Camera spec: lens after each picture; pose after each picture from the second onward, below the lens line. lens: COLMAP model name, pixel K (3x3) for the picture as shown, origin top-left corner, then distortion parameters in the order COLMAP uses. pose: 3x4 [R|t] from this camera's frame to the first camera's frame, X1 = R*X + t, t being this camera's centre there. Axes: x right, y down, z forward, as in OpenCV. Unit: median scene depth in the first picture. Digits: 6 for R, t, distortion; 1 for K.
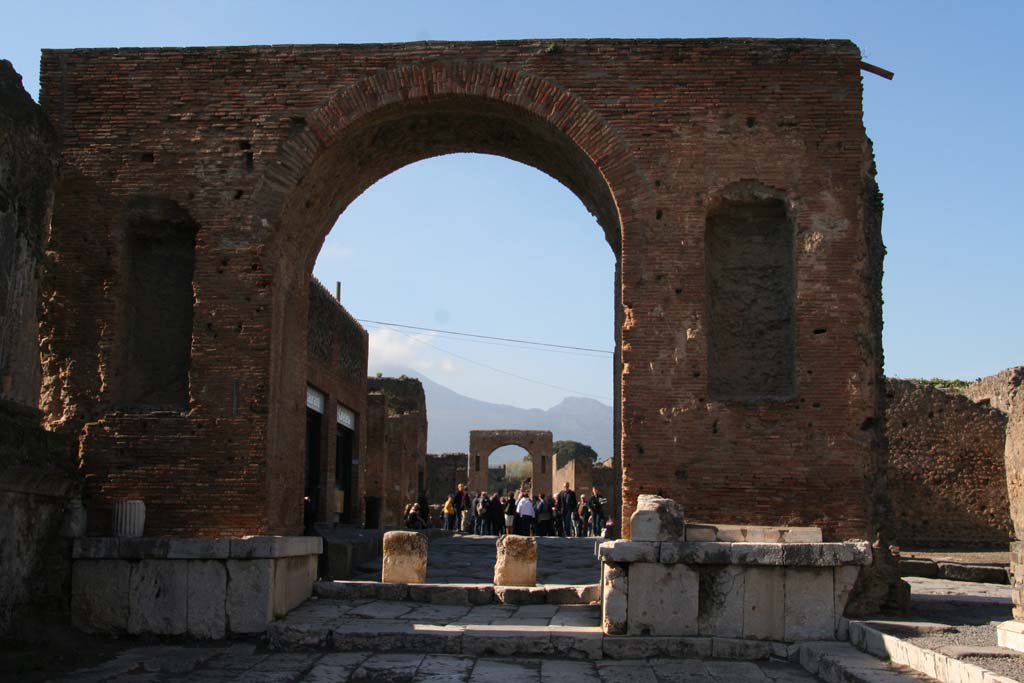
lens RADIAL K [[1330.4, 0, 512.0], [0, 1330.4, 341.5], [0, 0, 1]] dist [0.016005, 0.079617]
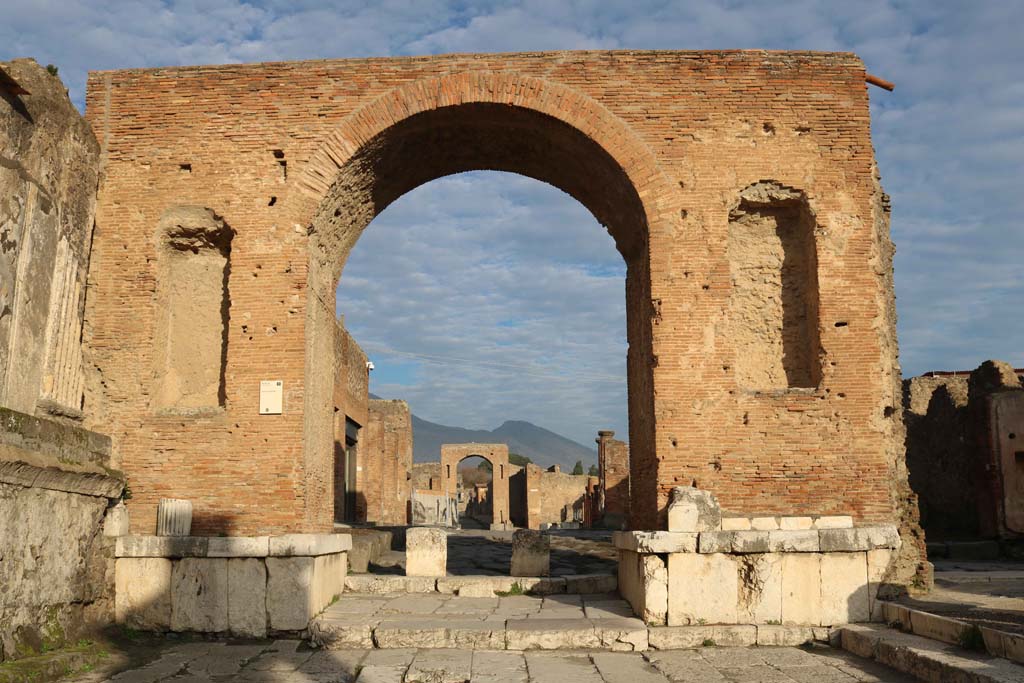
lens RADIAL K [[1050.7, 0, 512.0], [0, 1050.7, 341.5], [0, 0, 1]] dist [-0.110187, 0.004654]
pose [[0.998953, -0.012017, 0.044147, -0.060963], [0.013461, 0.999379, -0.032555, 0.028587], [-0.043728, 0.033116, 0.998494, 0.202701]]
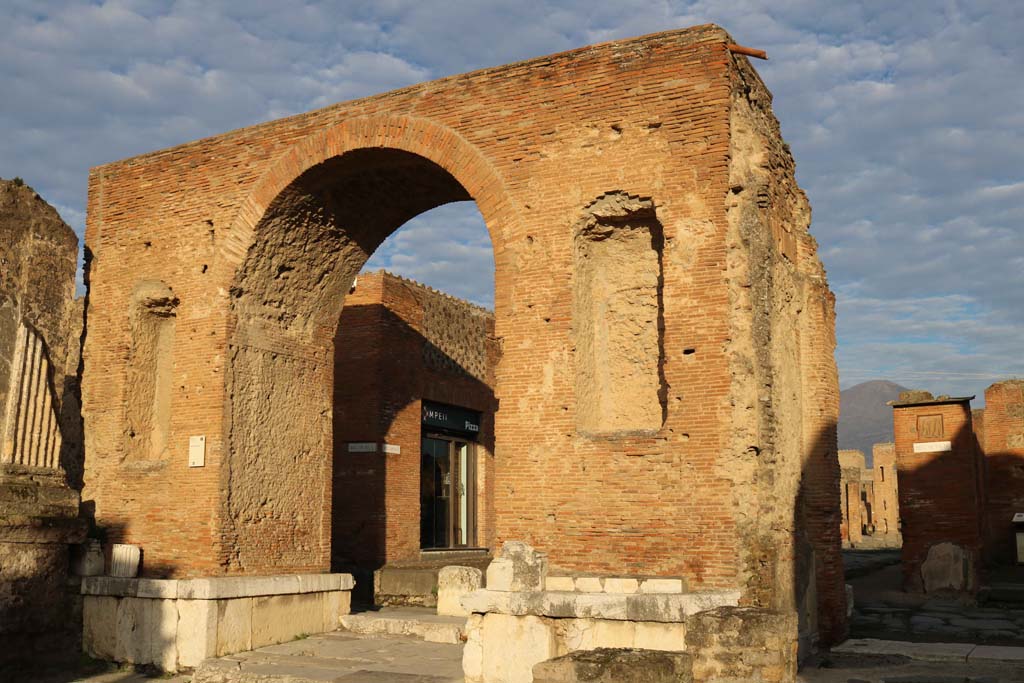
lens RADIAL K [[1118.1, 0, 512.0], [0, 1118.1, 341.5], [0, 0, 1]] dist [-0.109071, 0.023611]
pose [[0.906784, -0.082113, -0.413523, 0.430822], [0.070361, 0.996568, -0.043598, 0.009555], [0.415684, 0.010438, 0.909449, 0.280173]]
